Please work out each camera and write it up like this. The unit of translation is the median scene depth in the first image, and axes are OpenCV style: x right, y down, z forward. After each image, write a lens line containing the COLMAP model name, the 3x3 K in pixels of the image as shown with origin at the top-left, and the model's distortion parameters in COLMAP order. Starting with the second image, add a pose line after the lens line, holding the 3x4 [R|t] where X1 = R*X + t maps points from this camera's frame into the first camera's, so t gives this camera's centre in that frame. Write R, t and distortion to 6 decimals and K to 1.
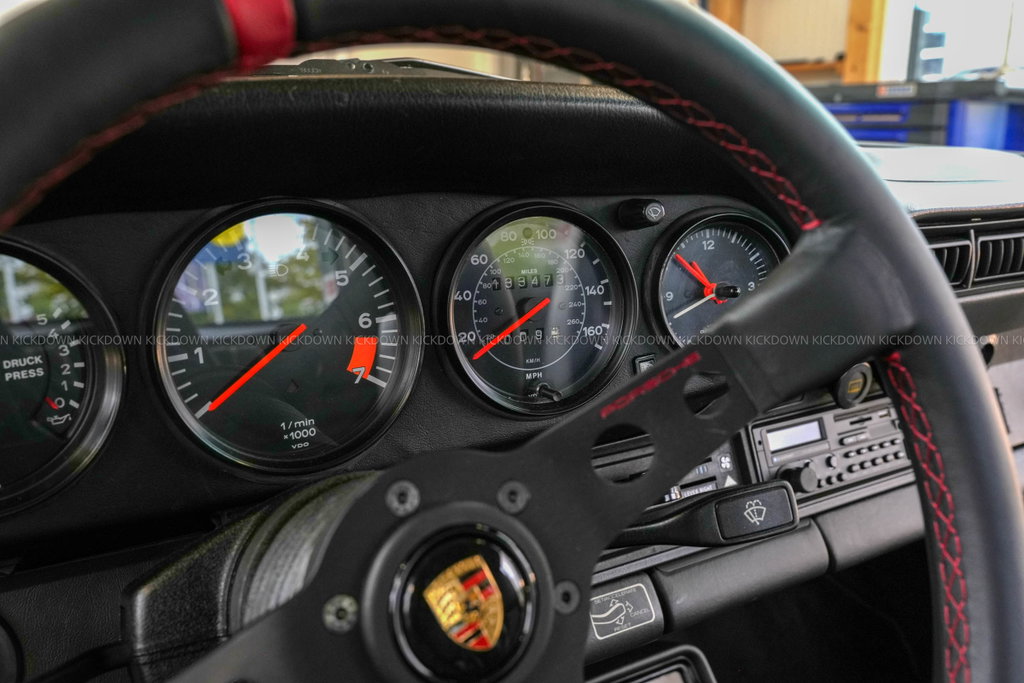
lens RADIAL K [[870.5, 0, 512.0], [0, 870.5, 341.5], [0, 0, 1]] dist [0.010197, 0.002295]
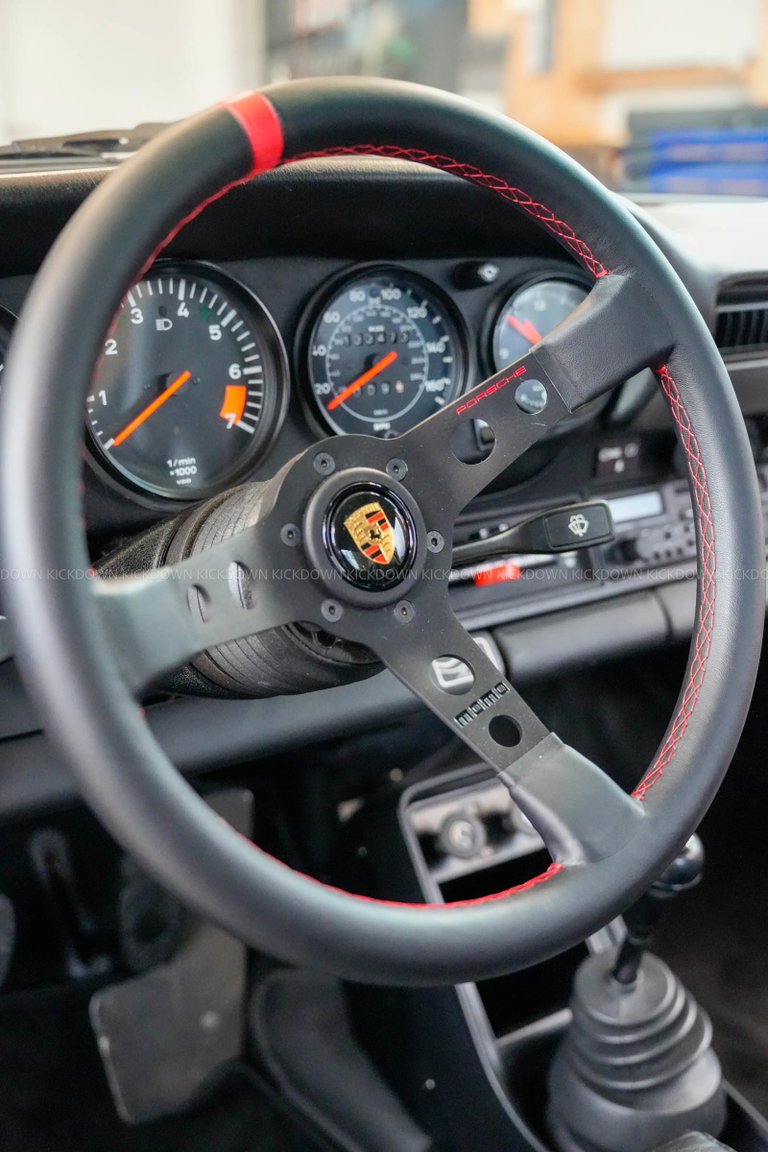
lens RADIAL K [[1408.6, 0, 384.0], [0, 1408.6, 576.0], [0, 0, 1]] dist [0.012534, 0.007842]
pose [[0.995554, -0.025649, 0.090637, -0.145869], [0.021578, 0.998726, 0.045609, 0.156154], [-0.091691, -0.043450, 0.994839, -0.808374]]
